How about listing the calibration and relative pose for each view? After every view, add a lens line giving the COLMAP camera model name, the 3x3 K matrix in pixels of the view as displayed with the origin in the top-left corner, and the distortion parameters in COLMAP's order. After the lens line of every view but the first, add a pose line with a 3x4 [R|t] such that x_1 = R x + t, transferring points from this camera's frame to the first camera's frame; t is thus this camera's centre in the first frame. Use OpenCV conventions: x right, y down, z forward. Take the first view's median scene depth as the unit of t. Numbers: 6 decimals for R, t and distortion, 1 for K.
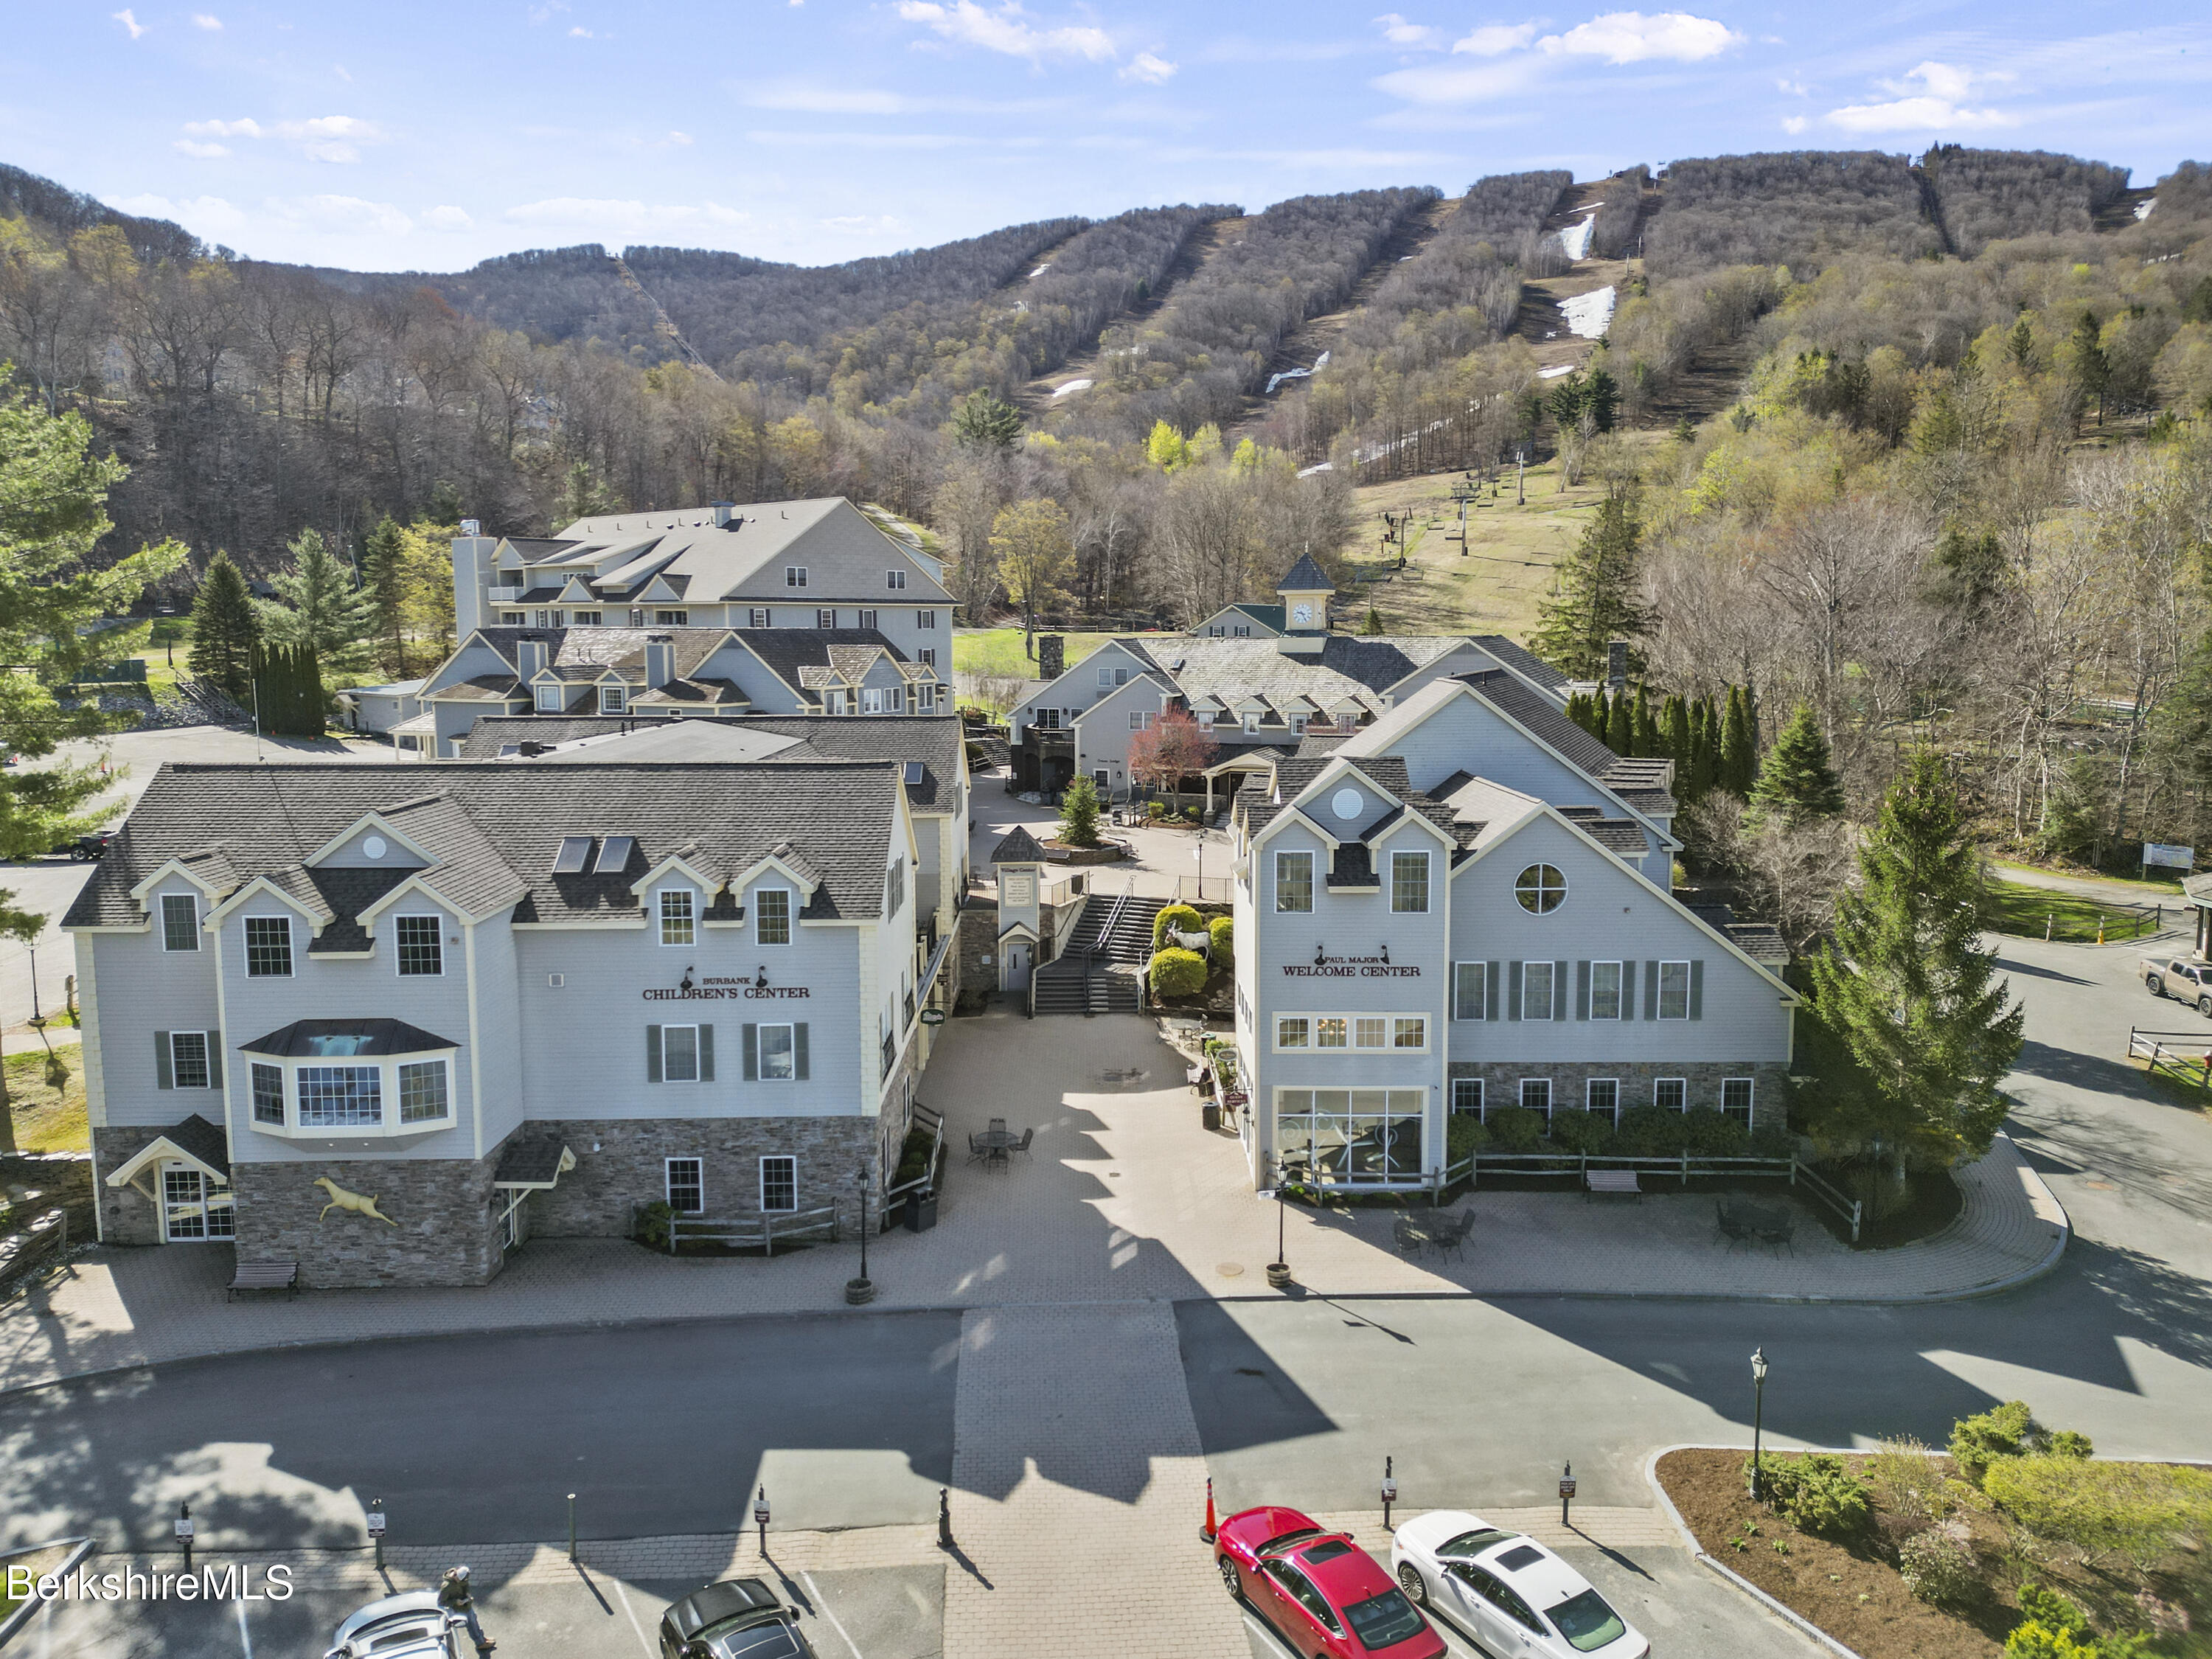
lens RADIAL K [[1567.2, 0, 1108.6], [0, 1567.2, 805.8], [0, 0, 1]] dist [0.075031, -0.062110]
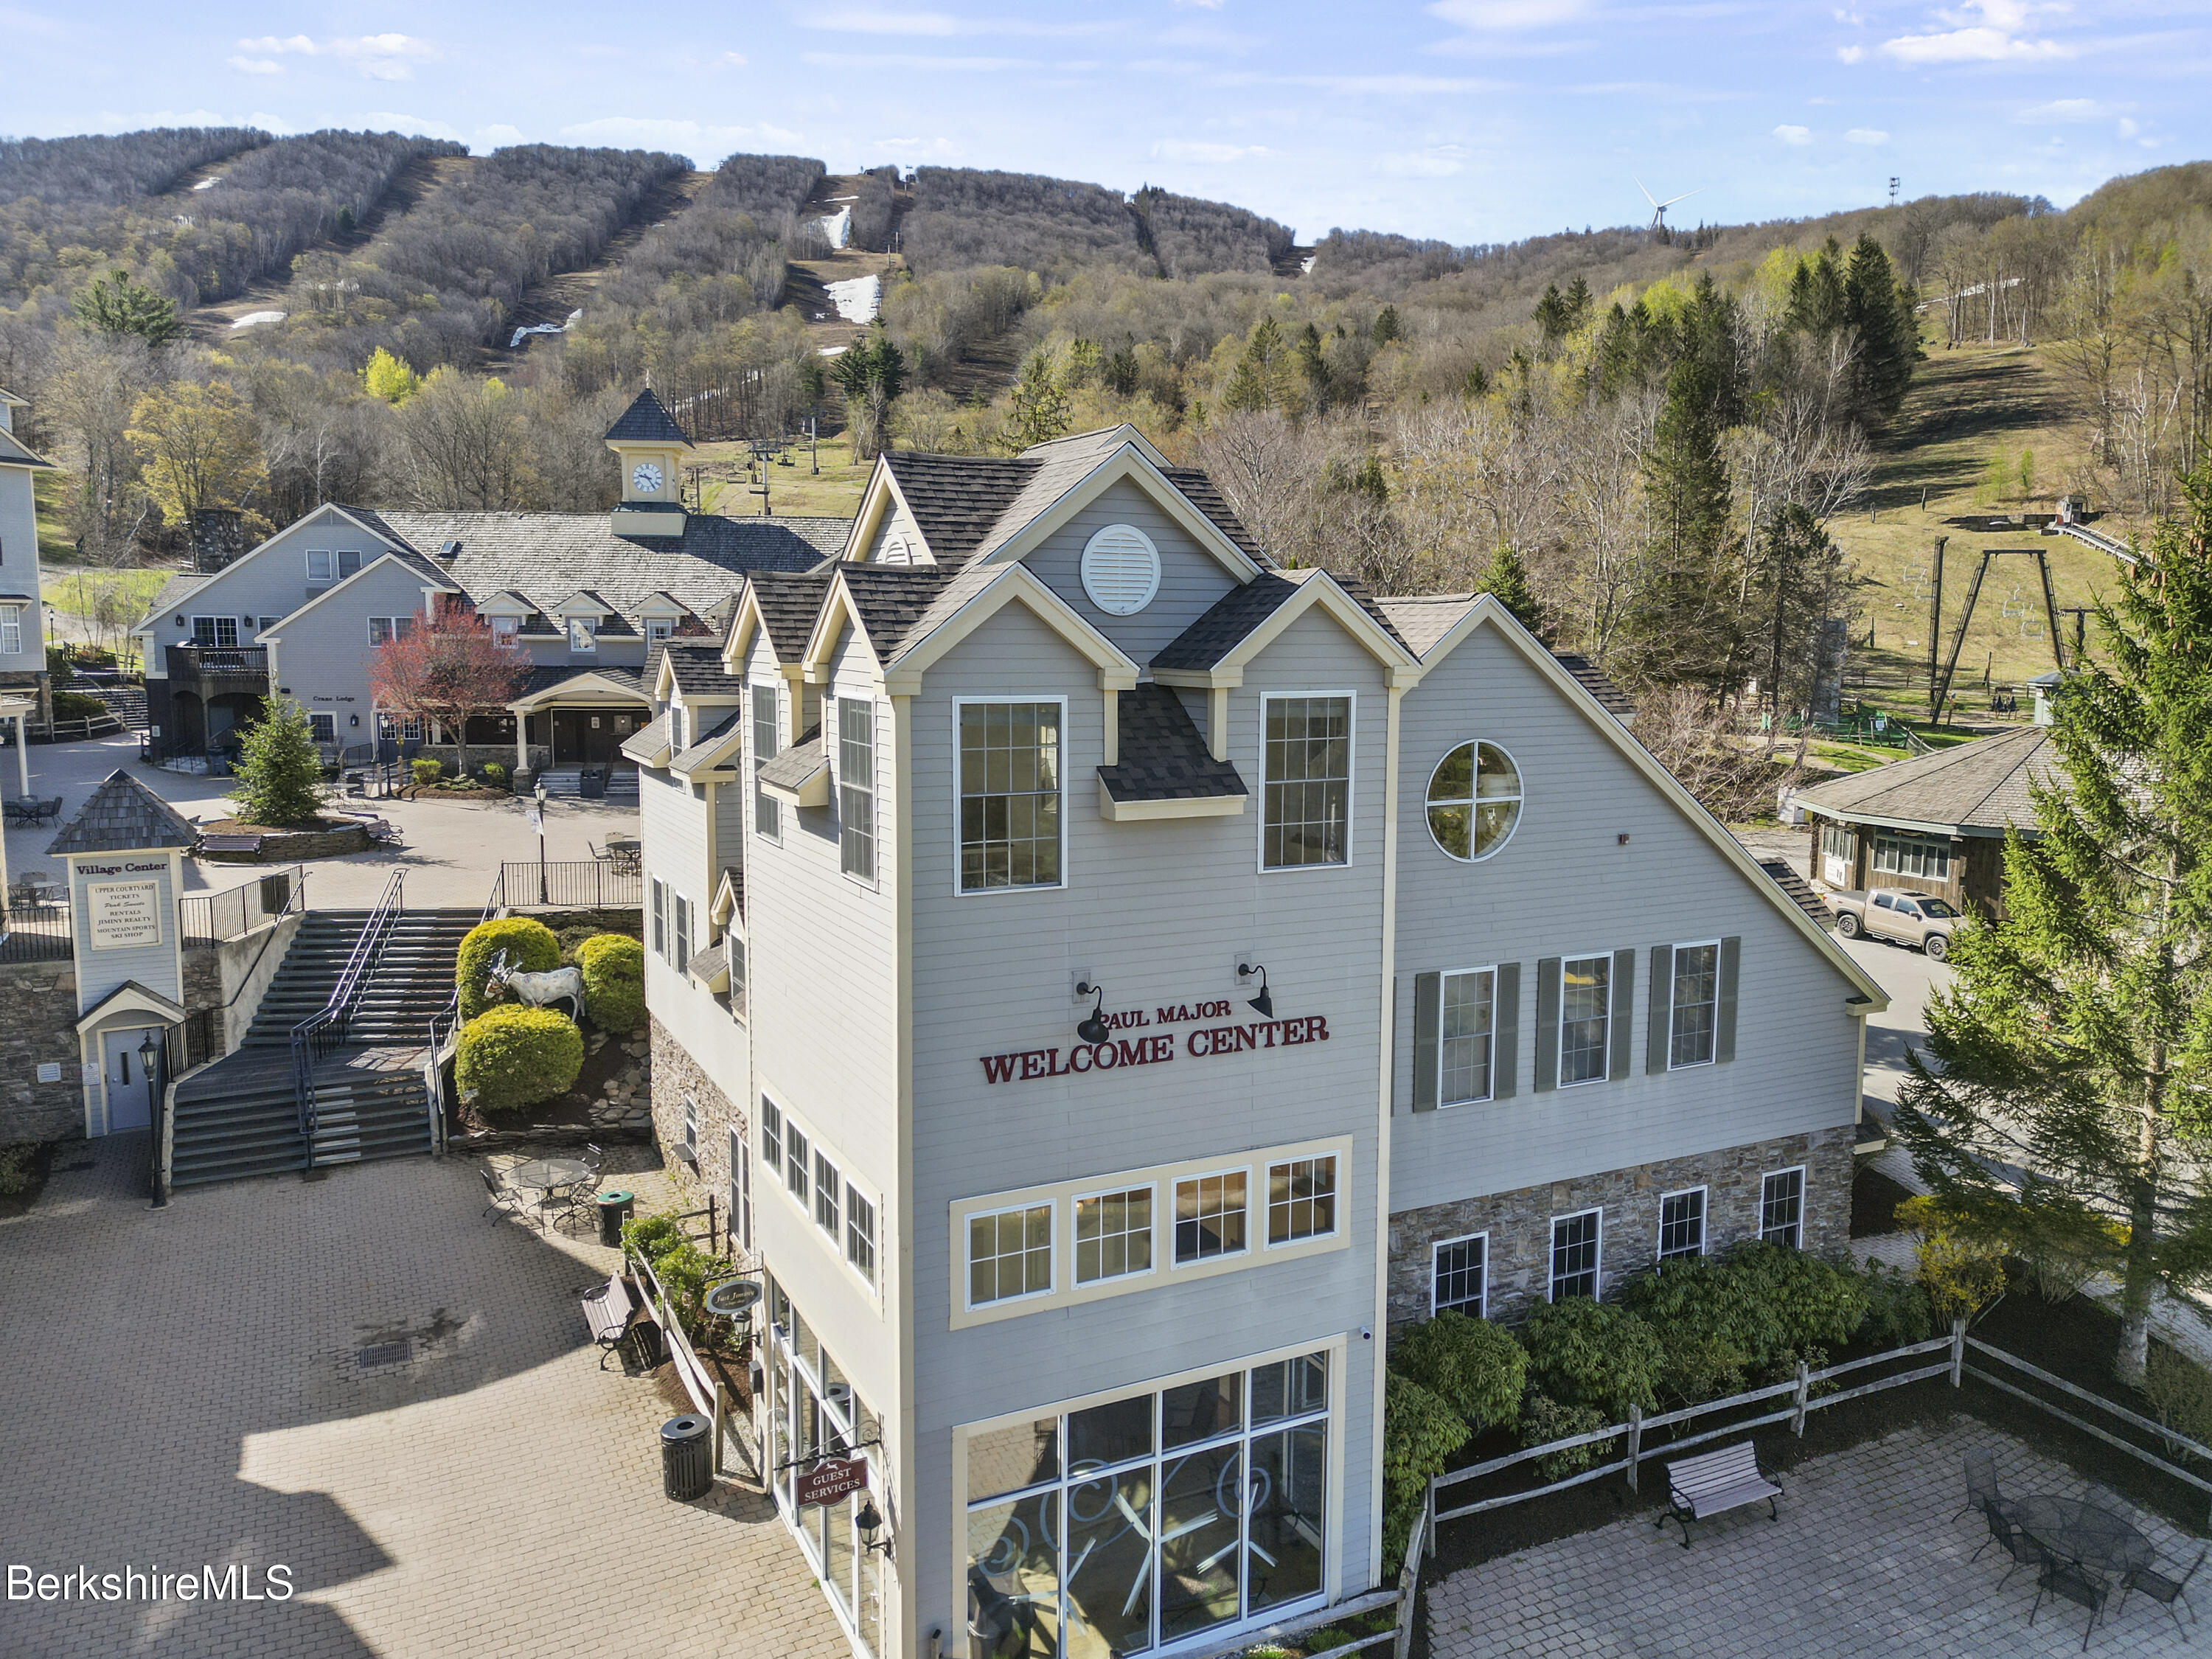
lens RADIAL K [[1567.2, 0, 1115.7], [0, 1567.2, 809.3], [0, 0, 1]] dist [0.075031, -0.062110]
pose [[0.896656, -0.044702, 0.440466, -0.001723], [0.044302, 0.998955, 0.011196, 0.020895], [-0.440506, 0.009474, 0.897699, 0.300301]]
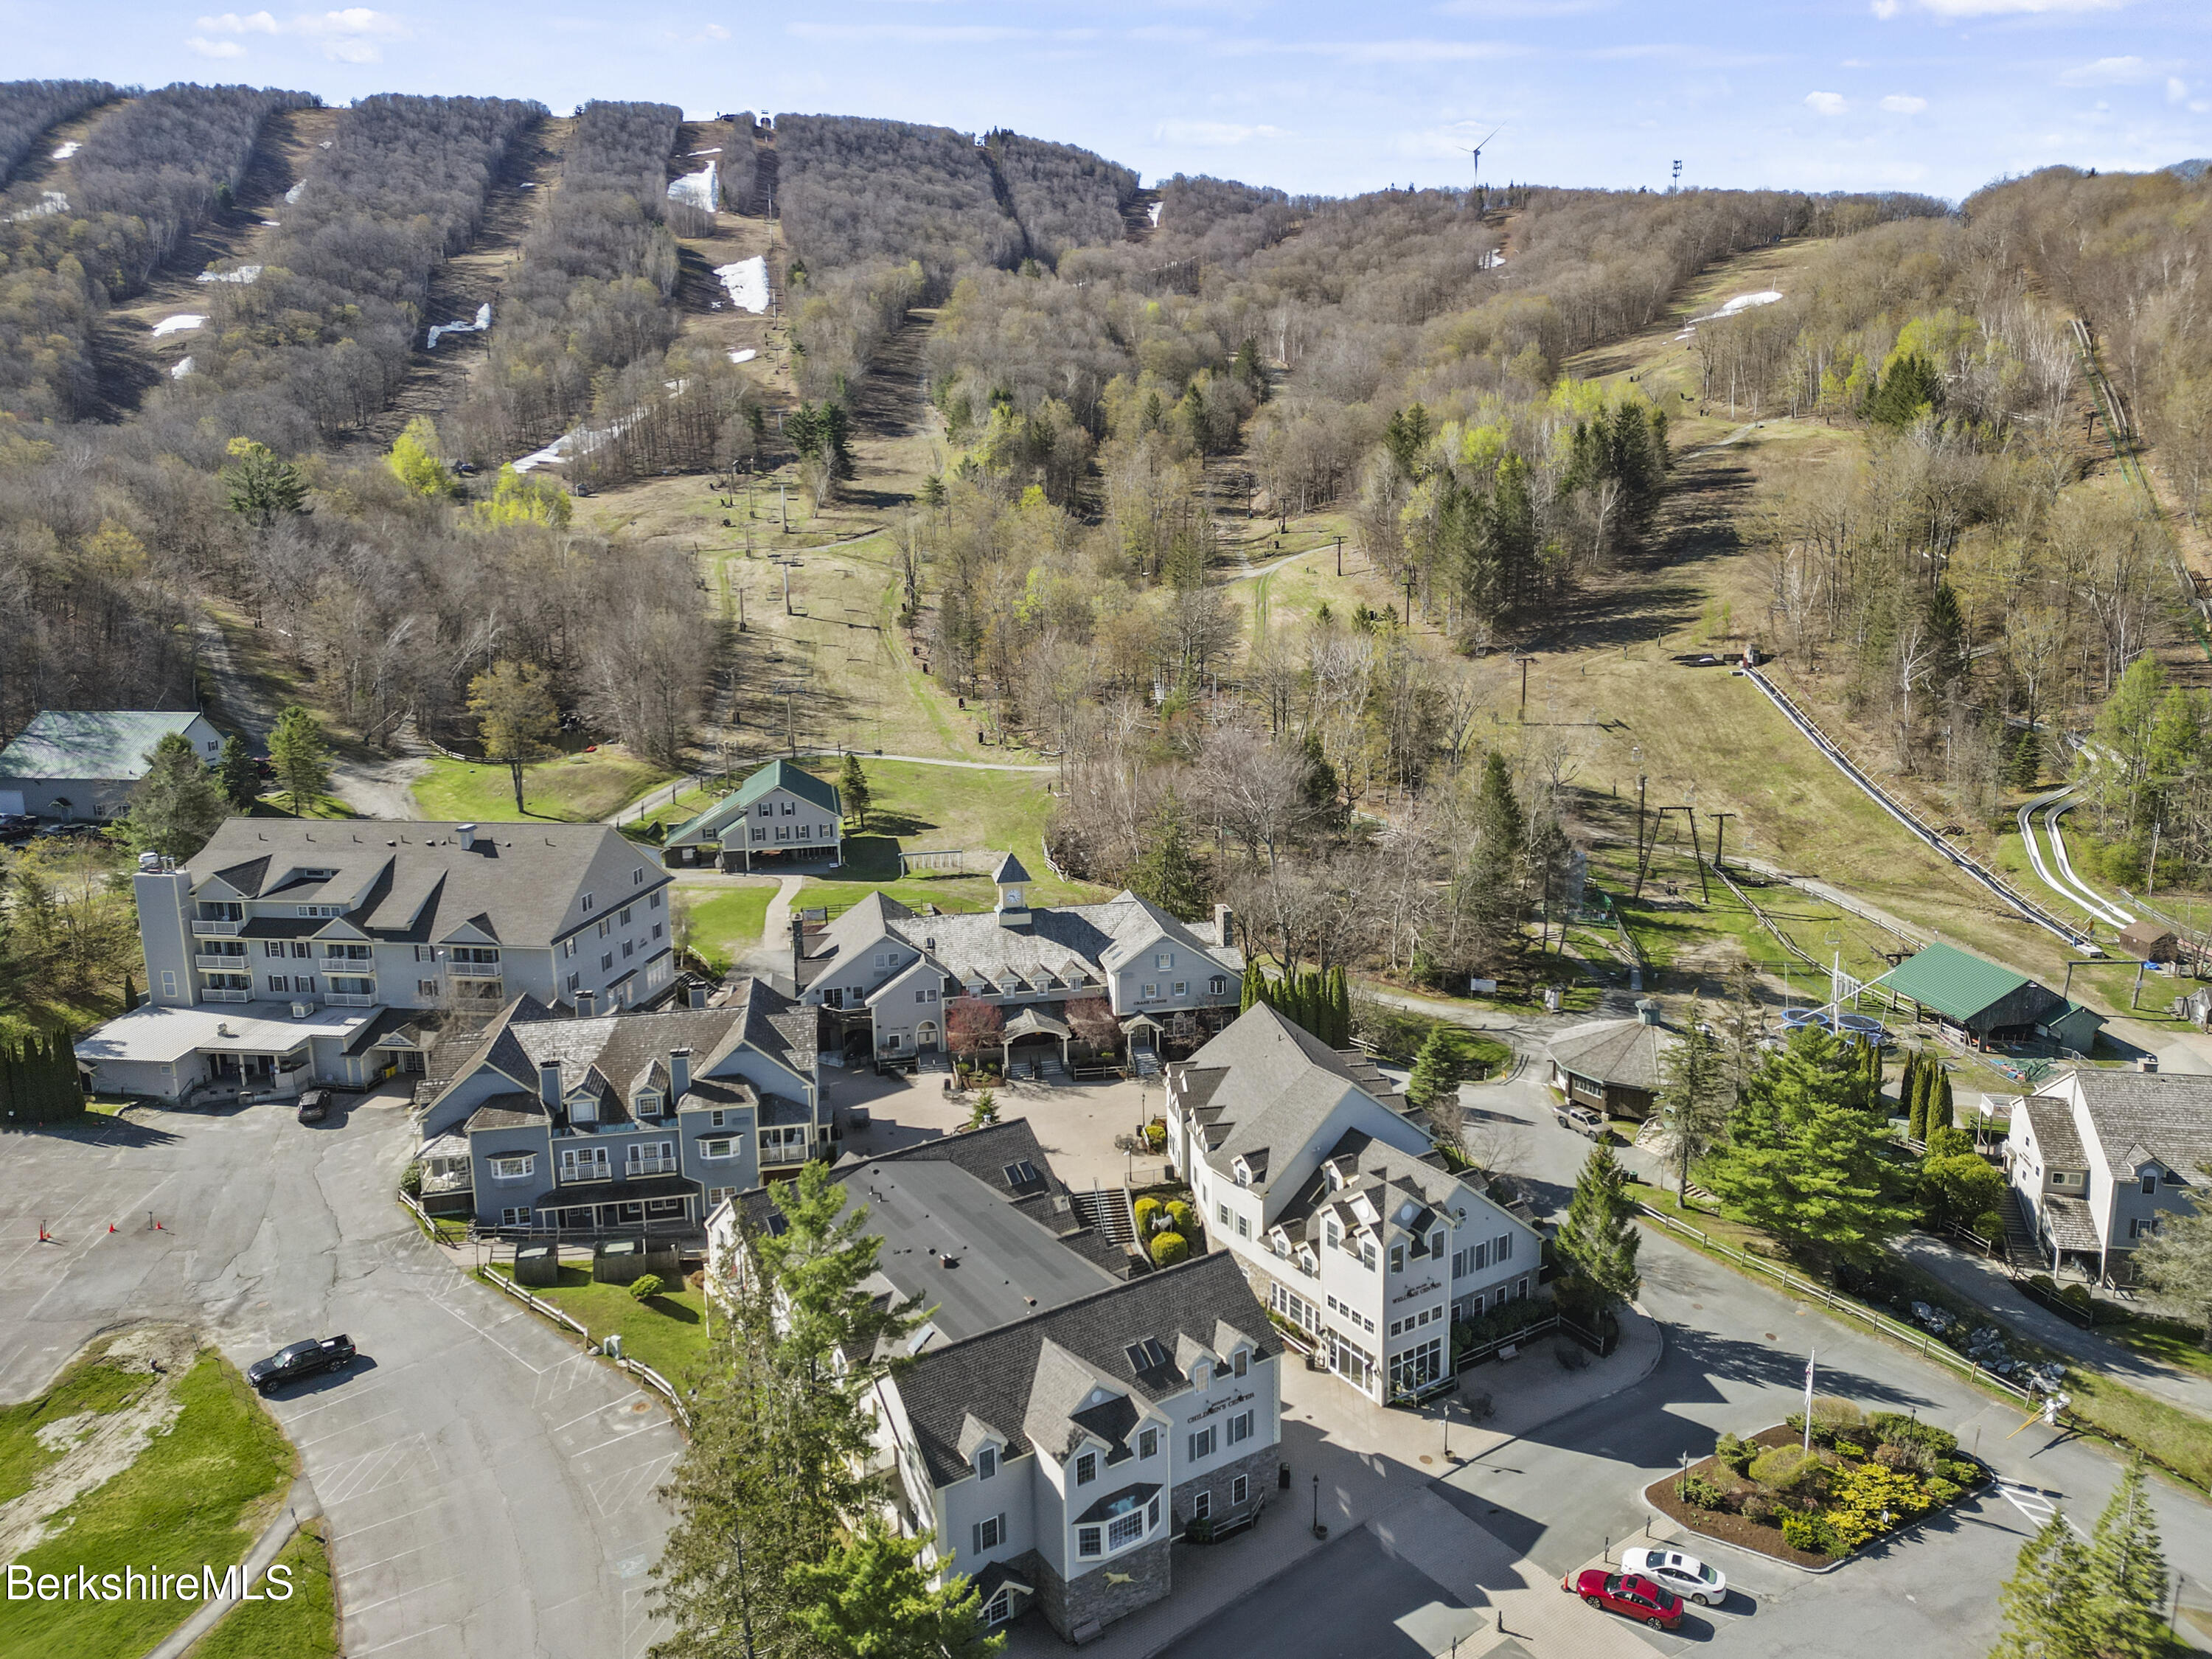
lens RADIAL K [[1567.2, 0, 1117.9], [0, 1567.2, 811.5], [0, 0, 1]] dist [0.075031, -0.062110]
pose [[0.843068, -0.116402, 0.525059, -0.523693], [0.073598, 0.992082, 0.101765, -0.334615], [-0.532747, -0.047152, 0.844960, -0.231284]]
